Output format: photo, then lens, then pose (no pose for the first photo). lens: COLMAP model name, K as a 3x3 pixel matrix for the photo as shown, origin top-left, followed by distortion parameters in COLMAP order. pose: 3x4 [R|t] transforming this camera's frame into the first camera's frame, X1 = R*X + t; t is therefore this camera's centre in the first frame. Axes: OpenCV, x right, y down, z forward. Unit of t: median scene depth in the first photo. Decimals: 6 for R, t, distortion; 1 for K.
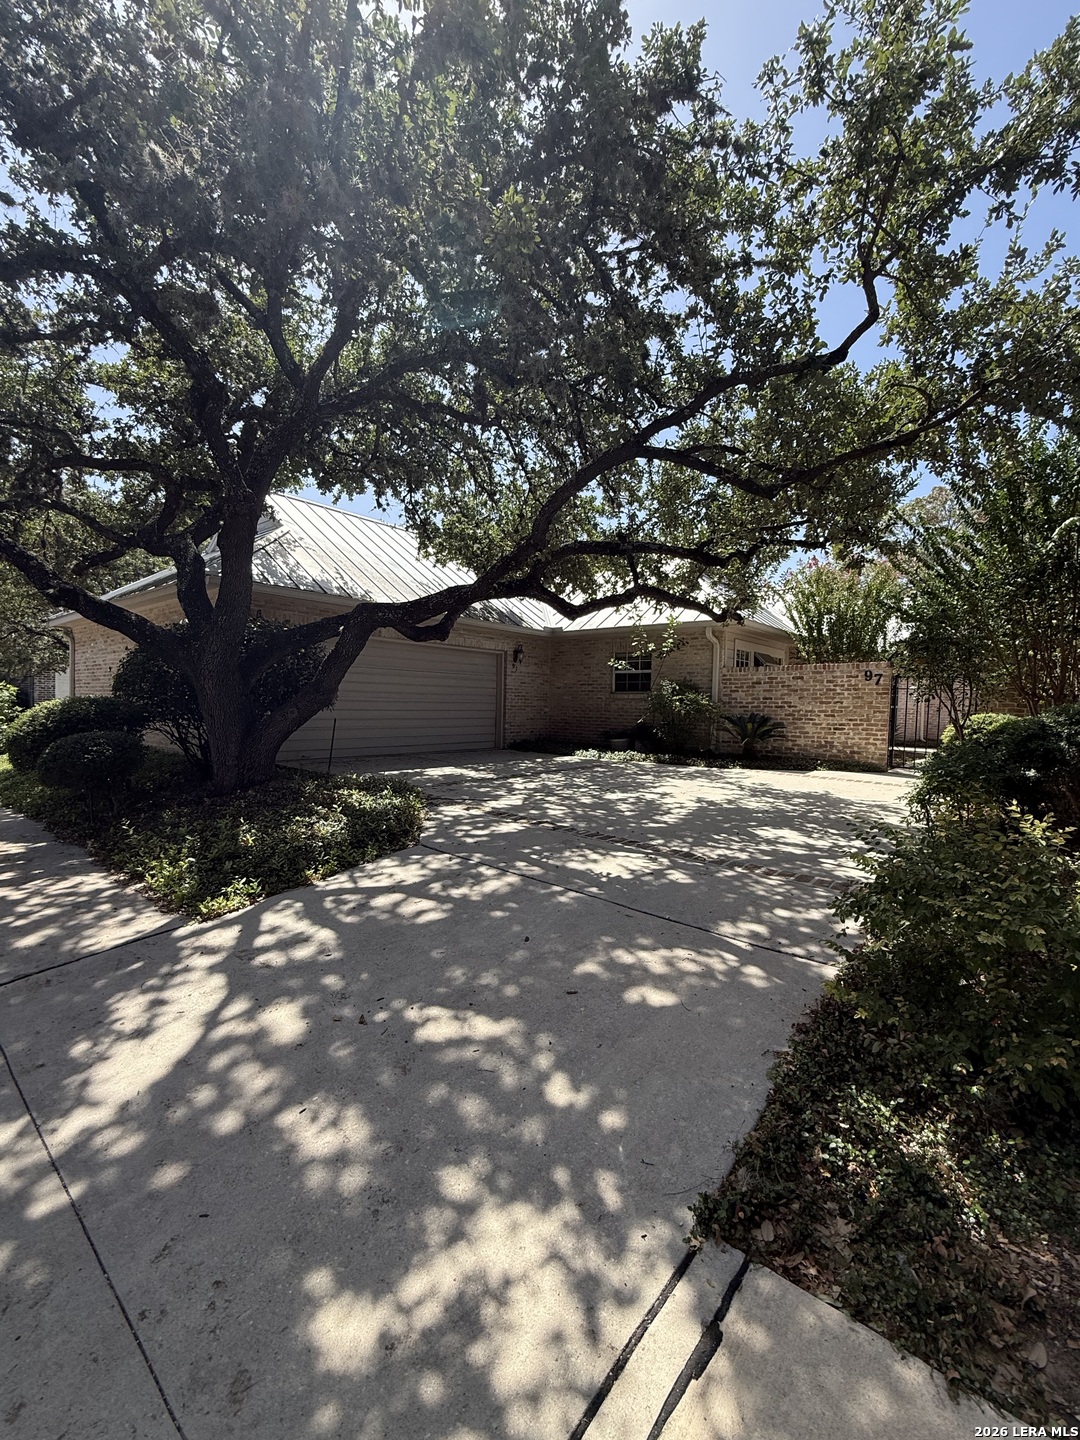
lens RADIAL K [[616.6, 0, 539.9], [0, 616.6, 723.3], [0, 0, 1]] dist [-0.001585, -0.000059]
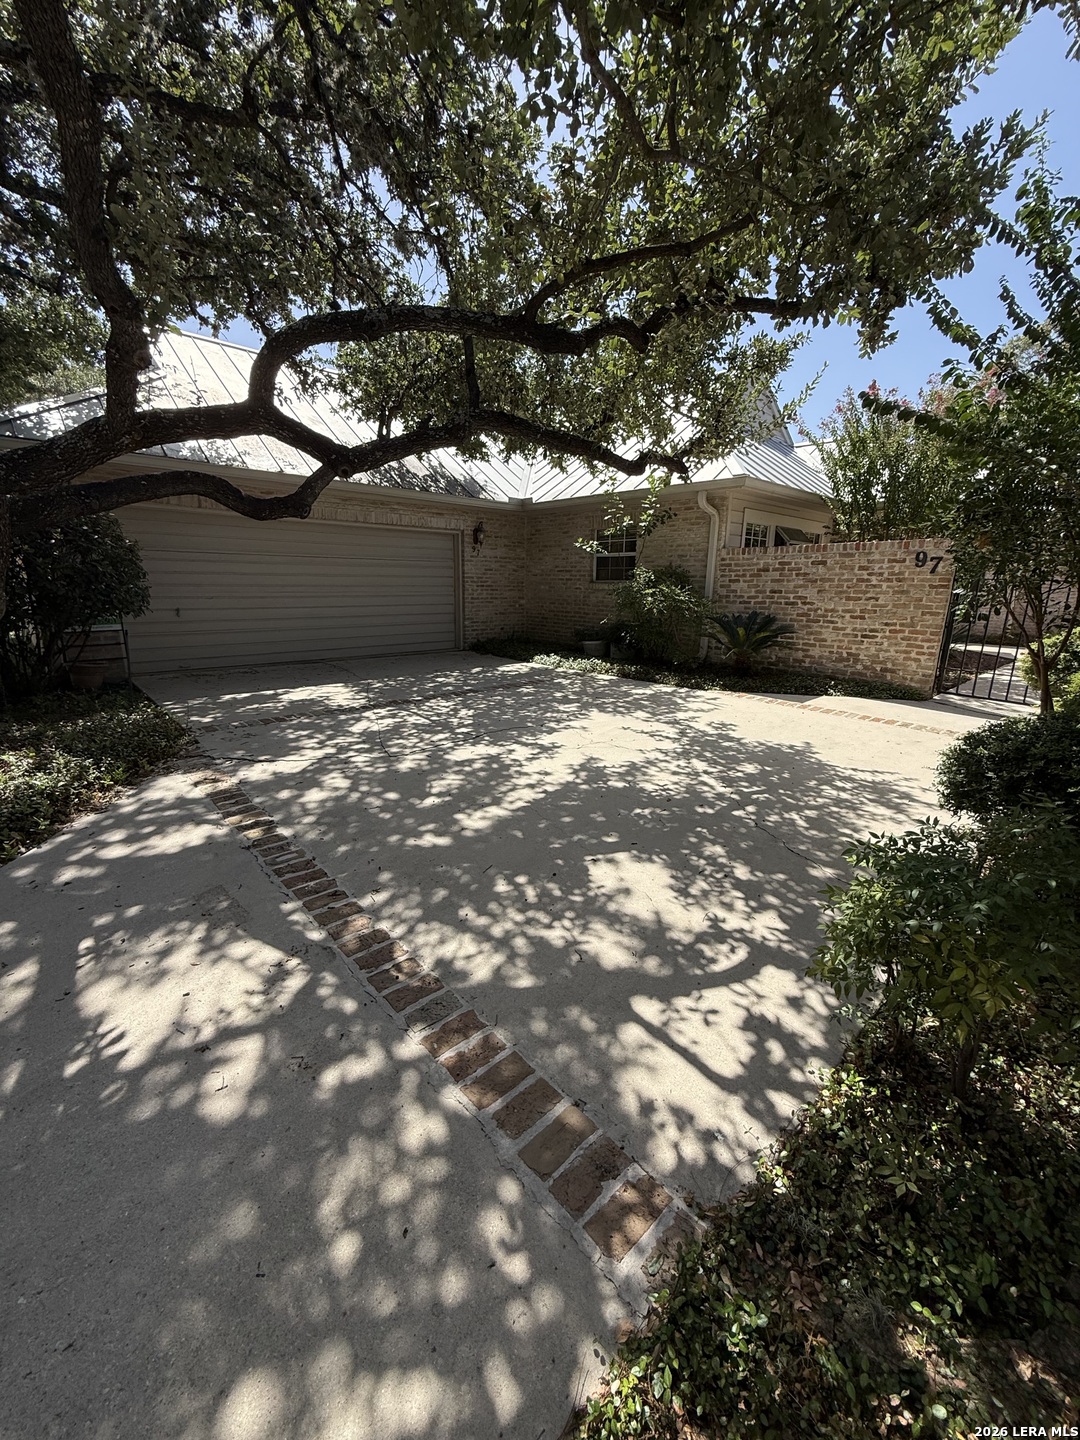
lens RADIAL K [[575.3, 0, 543.0], [0, 575.3, 721.4], [0, 0, 1]] dist [-0.000331, -0.000734]
pose [[0.991130, 0.025462, -0.130437, 0.193453], [0.001816, 0.978790, 0.204860, -0.030834], [0.132886, -0.203280, 0.970061, 0.272611]]
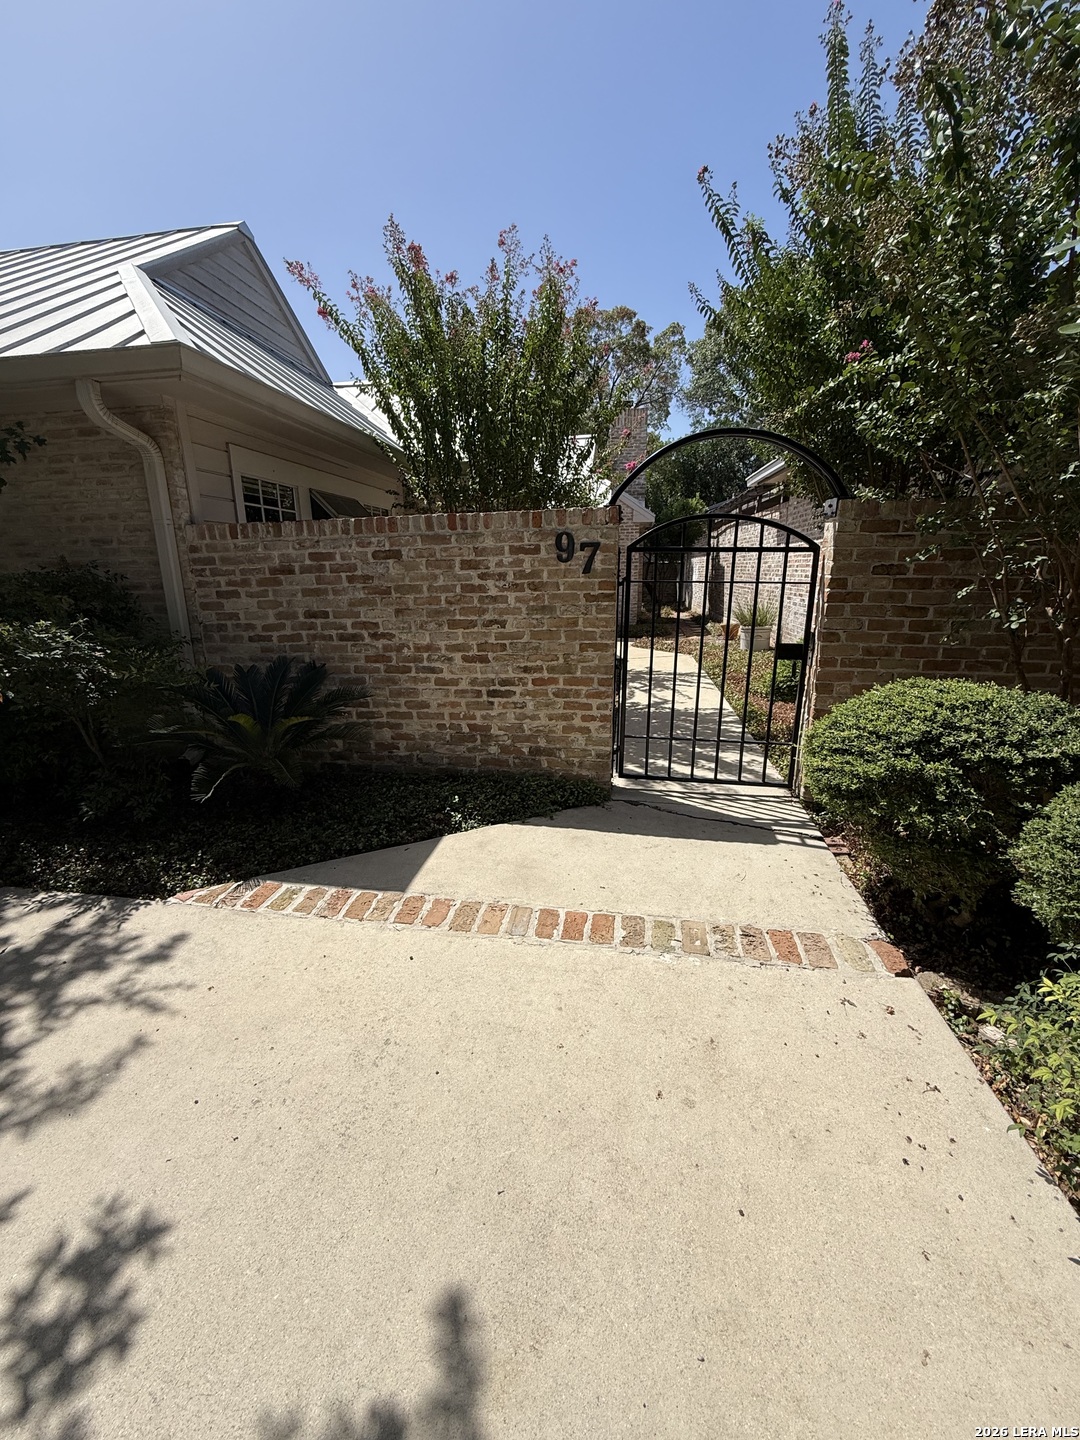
lens RADIAL K [[575.3, 0, 541.2], [0, 575.3, 720.7], [0, 0, 1]] dist [-0.000331, -0.000734]
pose [[0.866488, -0.154997, 0.474525, 0.325375], [0.045481, 0.971134, 0.234157, -0.054538], [-0.497121, -0.181312, 0.848526, 0.661514]]
